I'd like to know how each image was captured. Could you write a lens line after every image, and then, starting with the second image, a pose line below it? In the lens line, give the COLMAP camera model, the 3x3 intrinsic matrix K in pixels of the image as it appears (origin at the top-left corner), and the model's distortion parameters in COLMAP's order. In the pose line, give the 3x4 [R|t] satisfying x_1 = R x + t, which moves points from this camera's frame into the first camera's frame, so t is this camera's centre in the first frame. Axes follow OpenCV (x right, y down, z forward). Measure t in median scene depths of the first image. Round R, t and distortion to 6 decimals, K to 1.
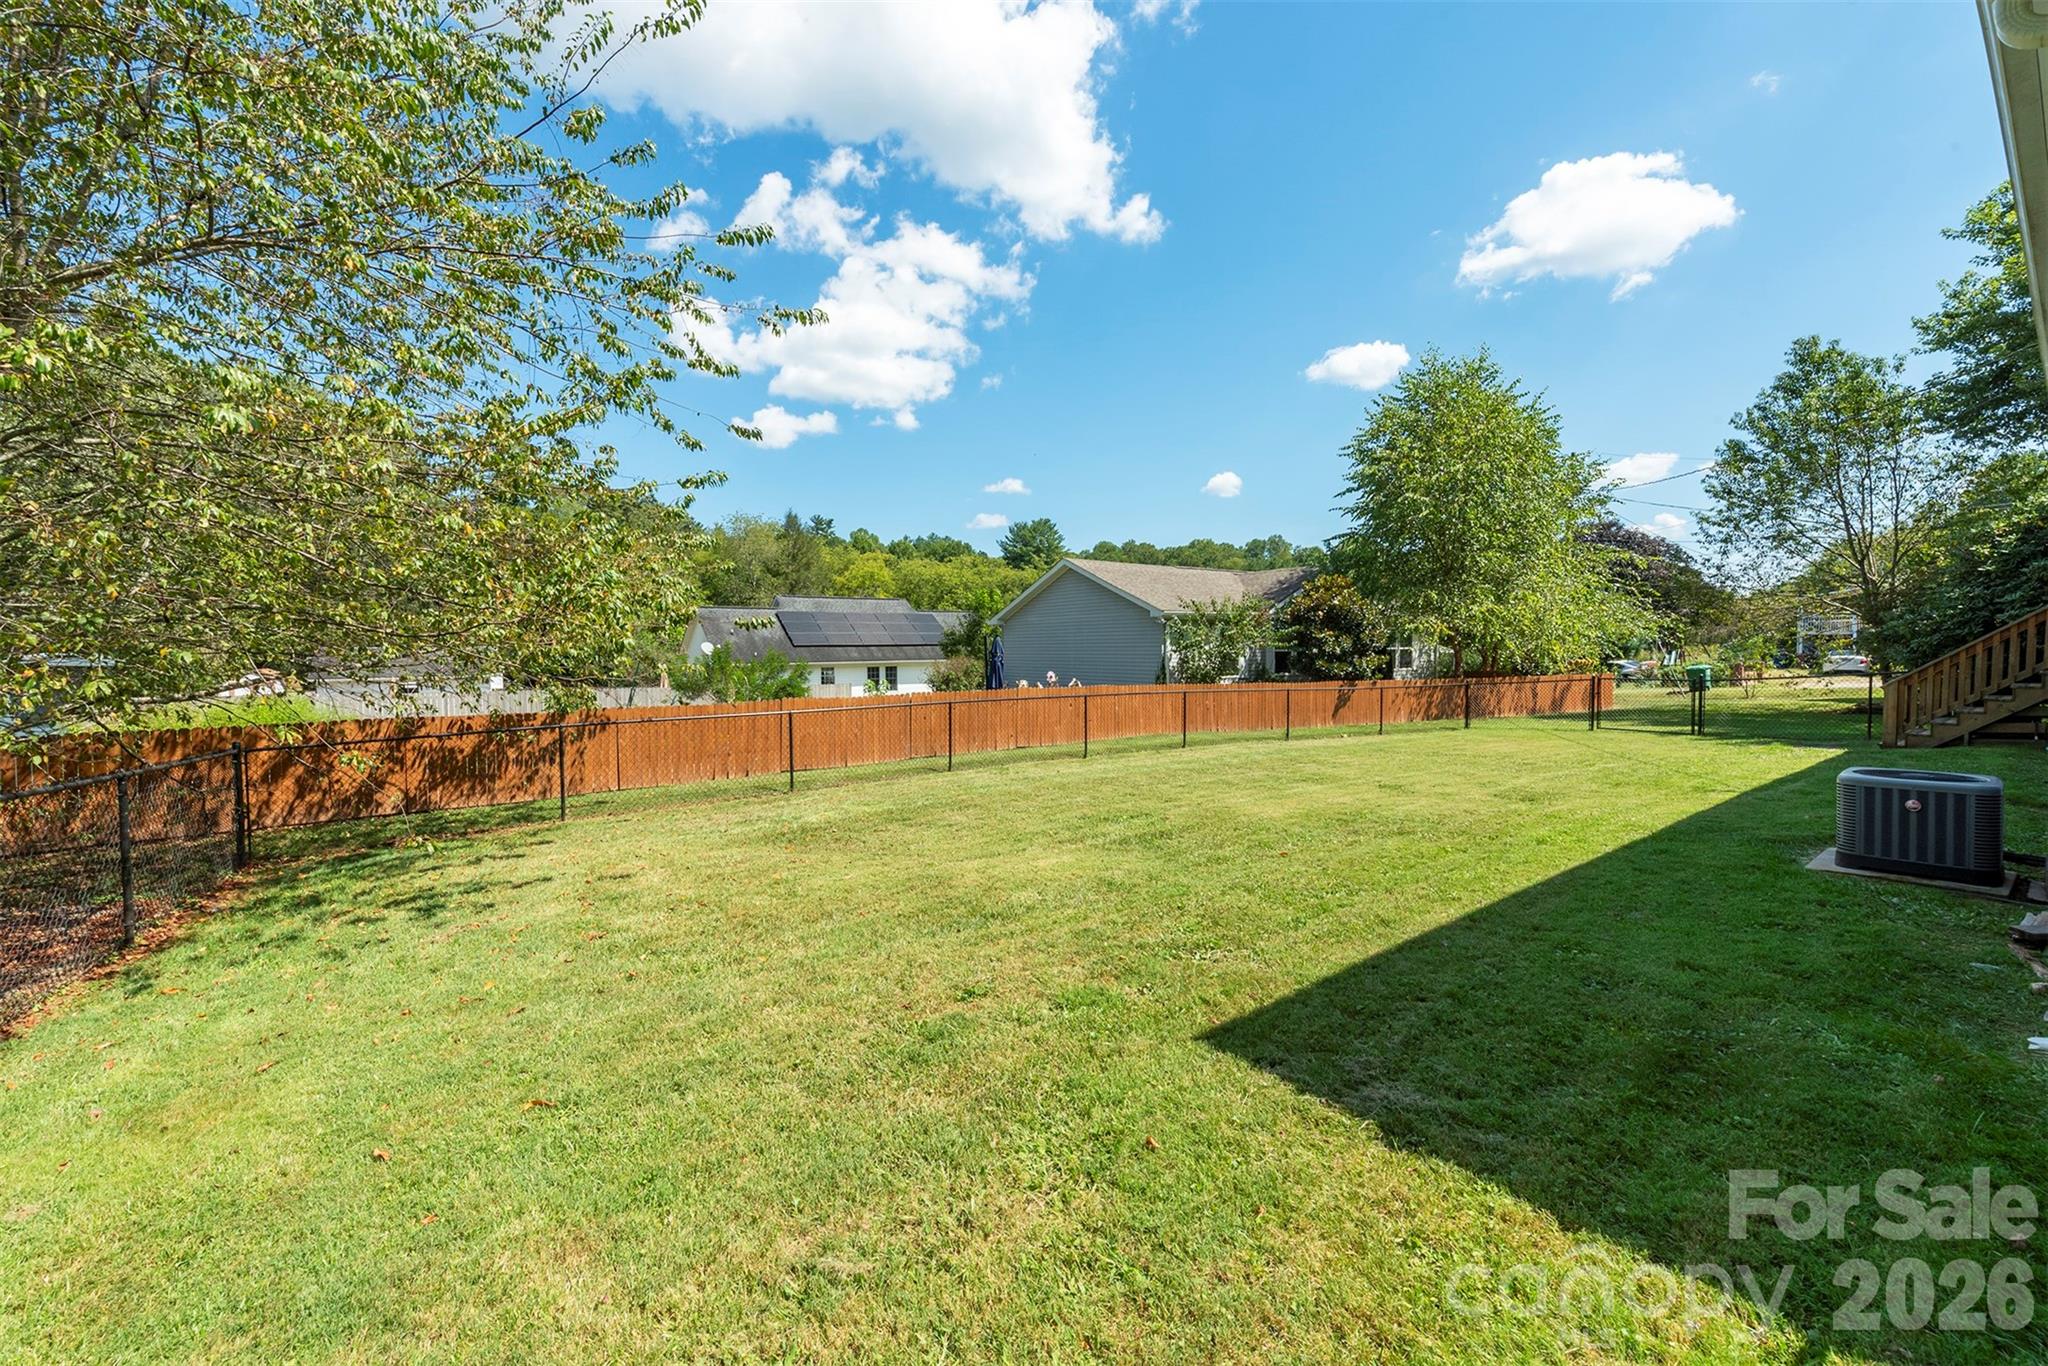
lens RADIAL K [[785.9, 0, 1024.0], [0, 785.9, 683.0], [0, 0, 1]] dist [0.012630, -0.005352]
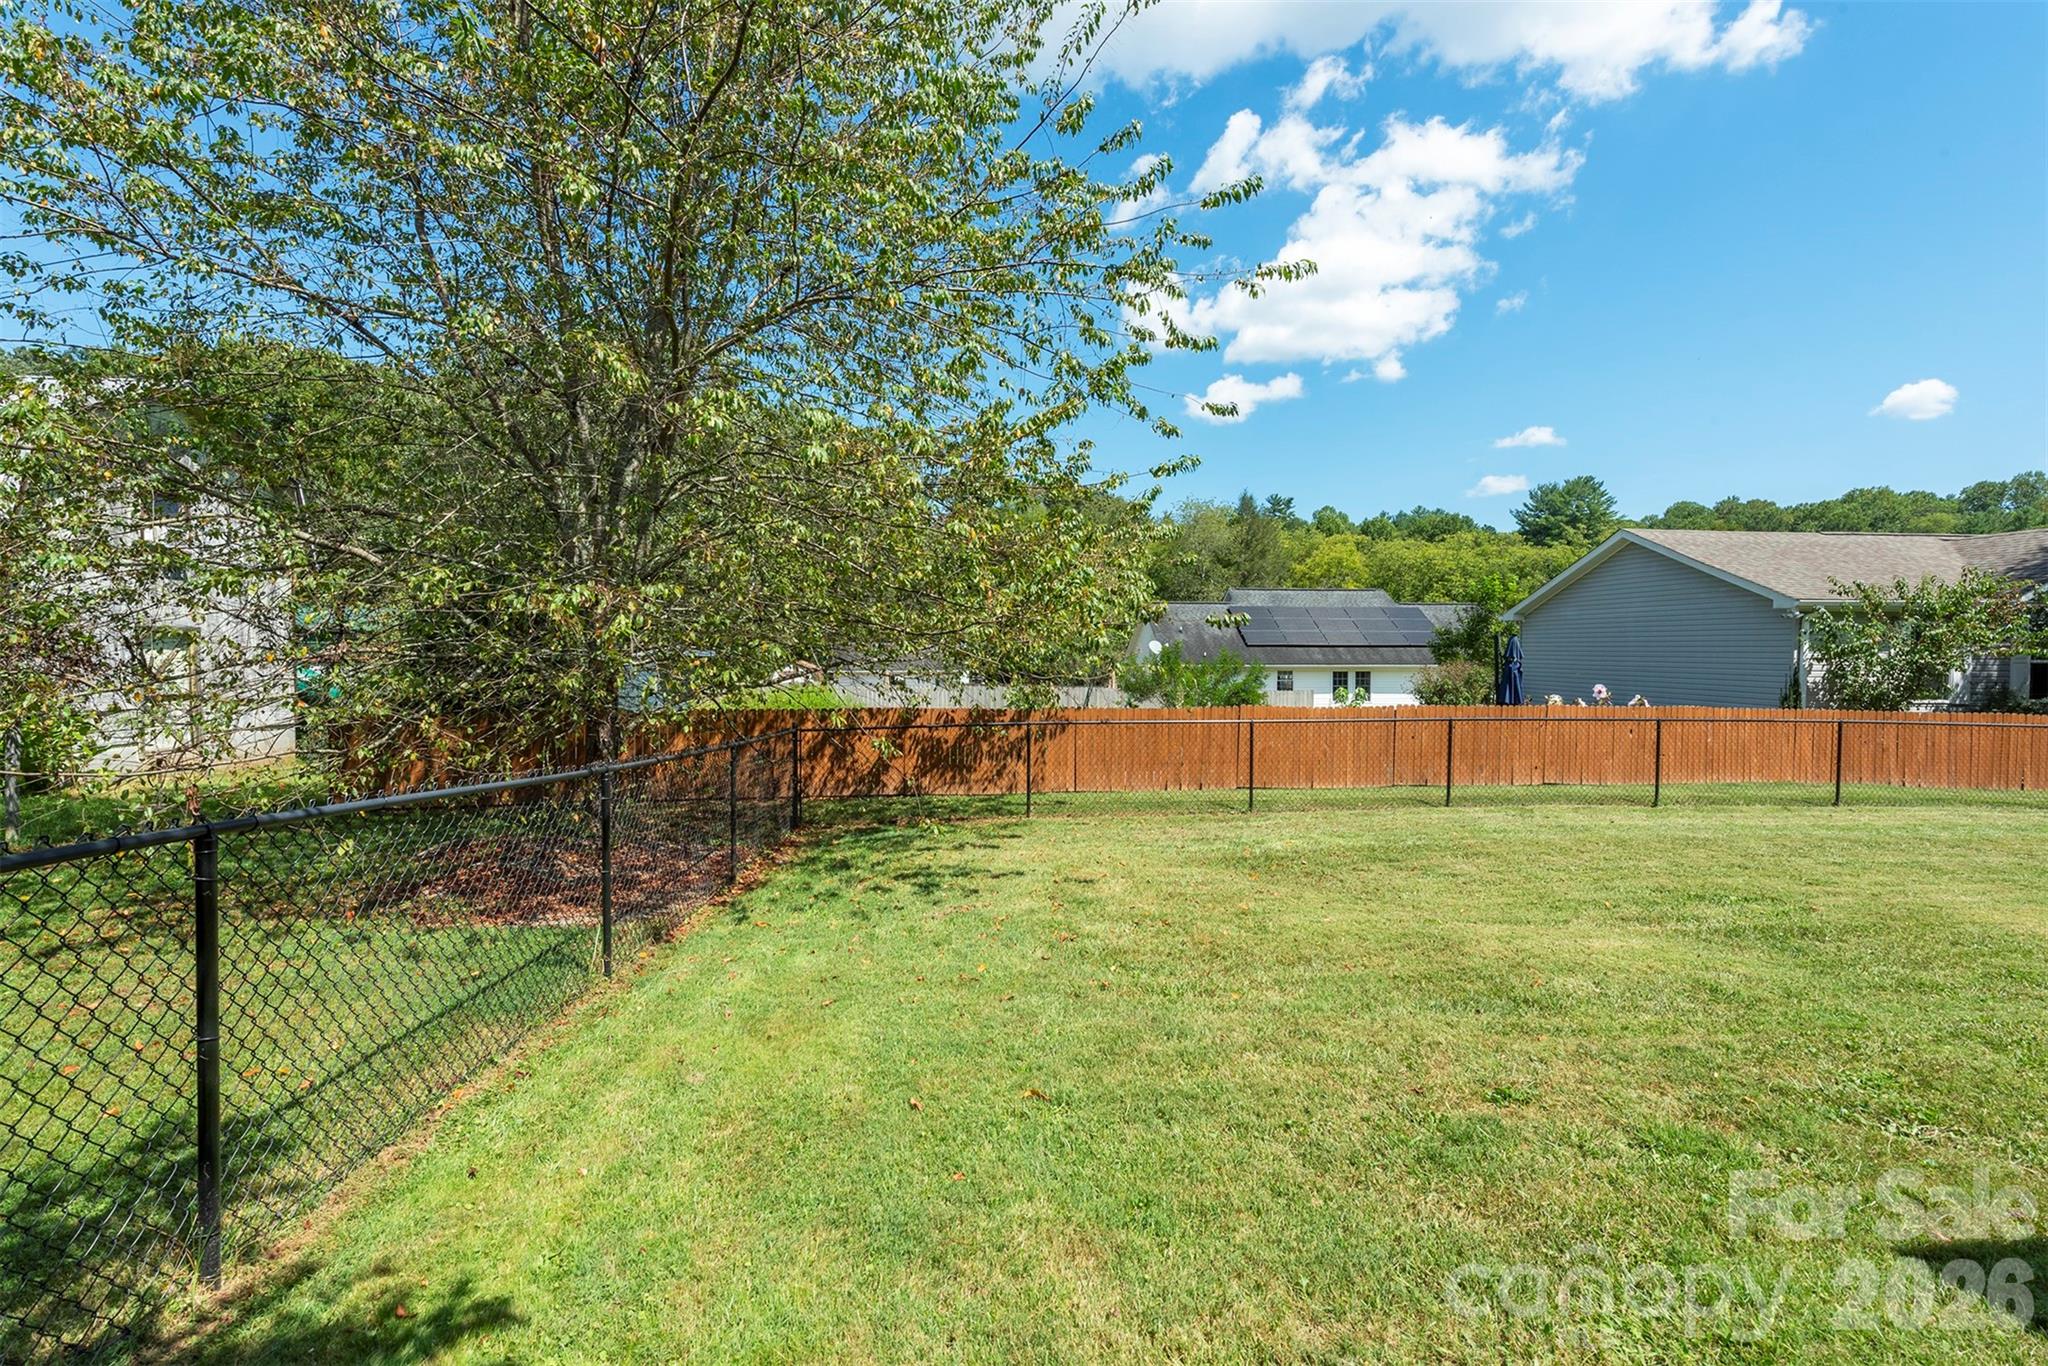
lens RADIAL K [[907.6, 0, 1024.9], [0, 907.6, 678.8], [0, 0, 1]] dist [0.019786, -0.008923]
pose [[0.870070, 0.029219, -0.492062, -0.016974], [-0.034136, 0.999417, -0.001013, -0.000613], [0.491745, 0.017678, 0.870560, -0.011100]]
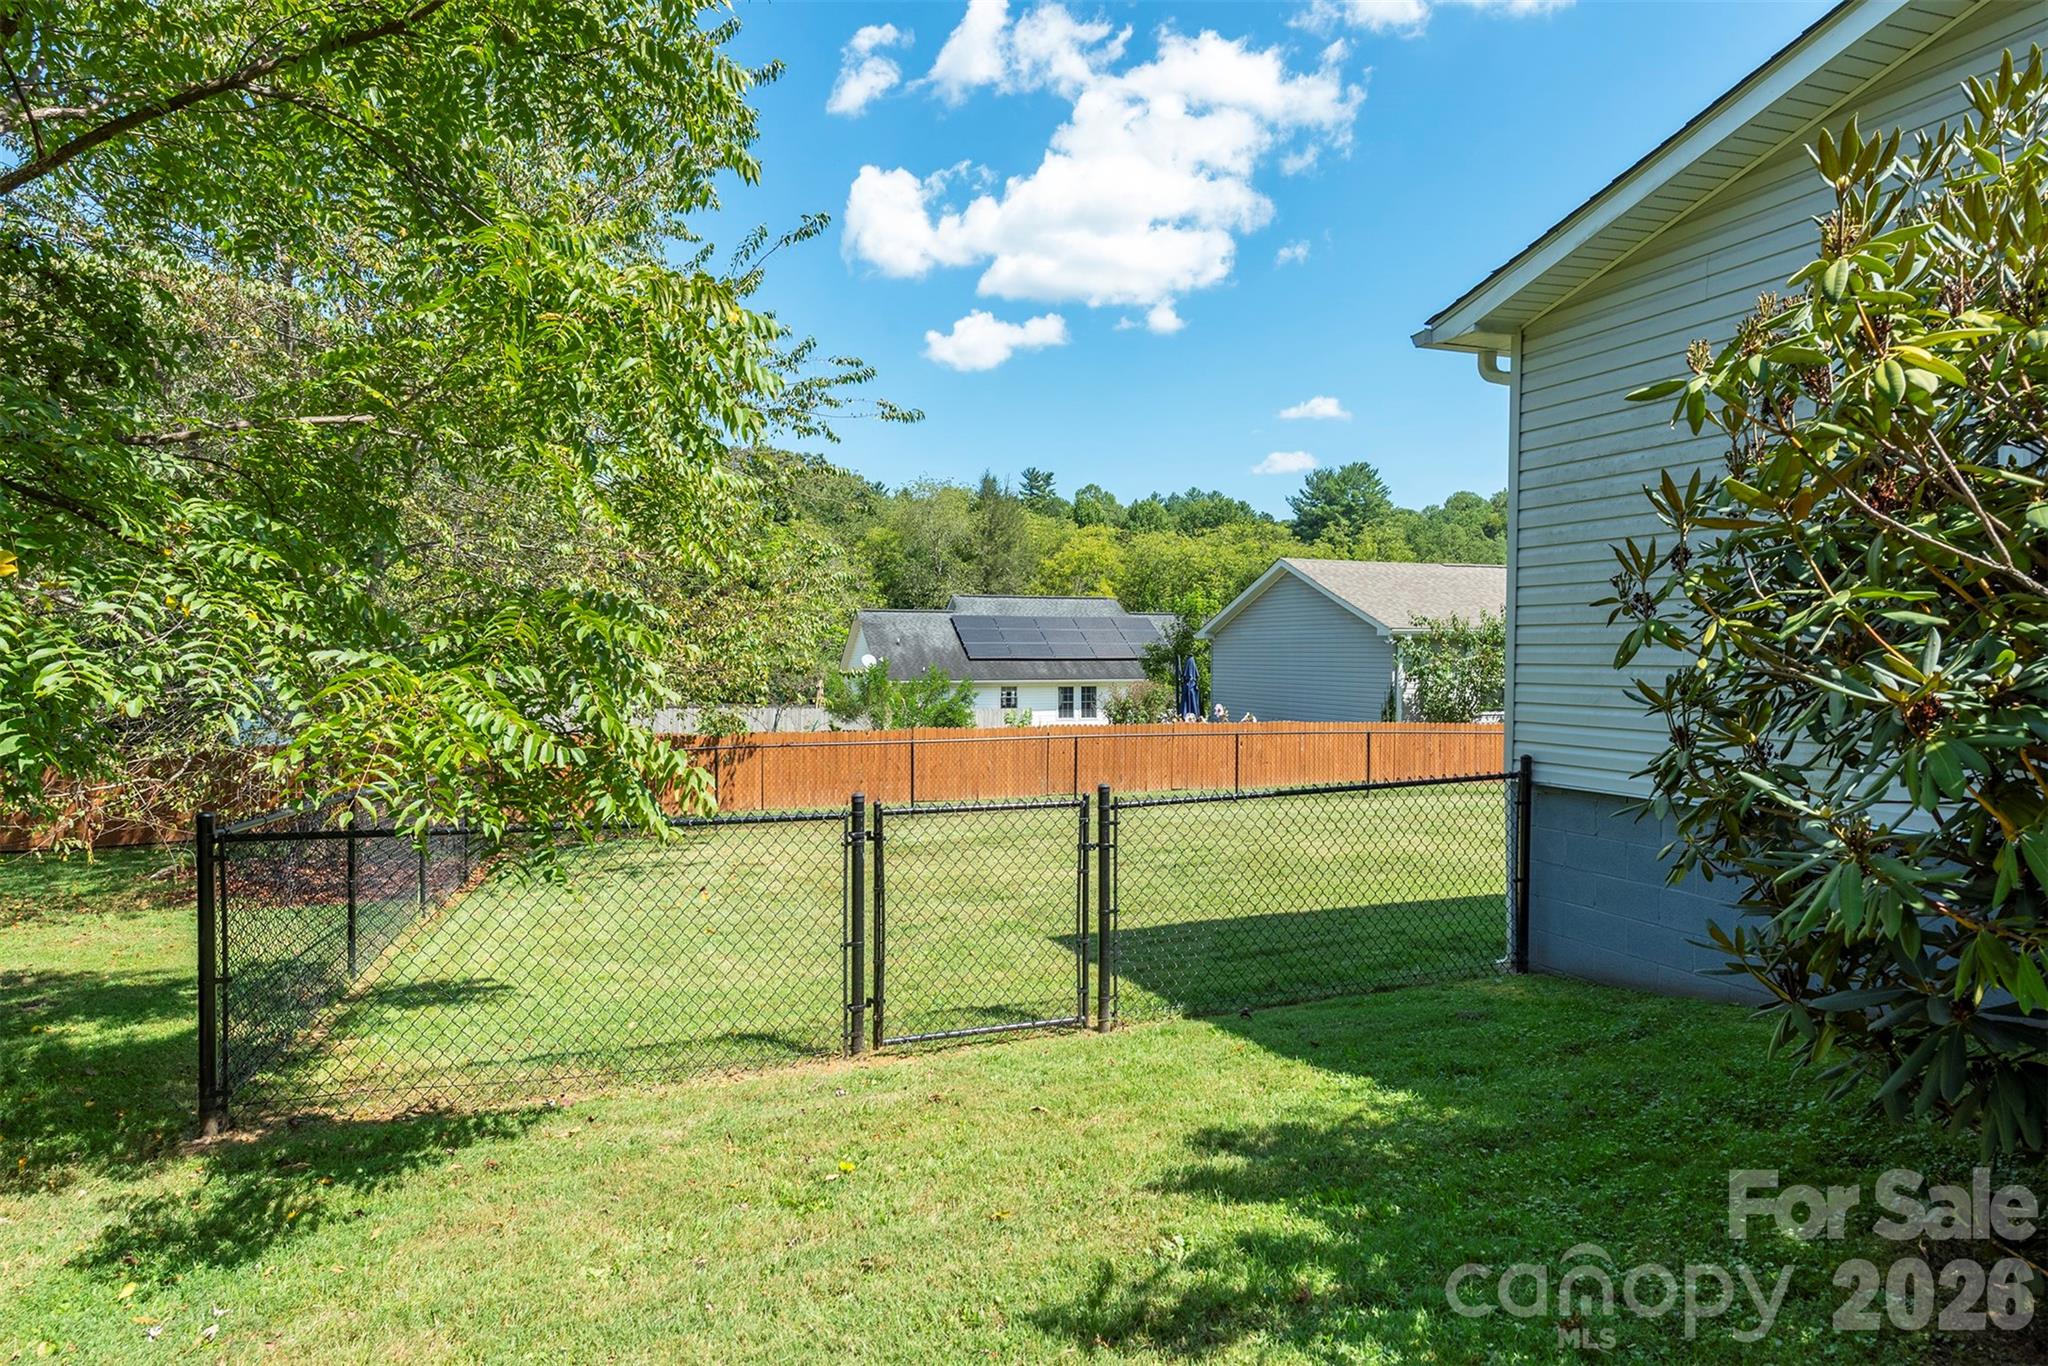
lens RADIAL K [[1265.8, 0, 1025.9], [0, 1265.8, 724.1], [0, 0, 1]] dist [0.019248, -0.020849]
pose [[0.959184, 0.027772, -0.281415, 0.280243], [-0.022423, 0.999502, 0.022212, -0.023631], [0.281892, -0.014996, 0.959329, -0.494866]]
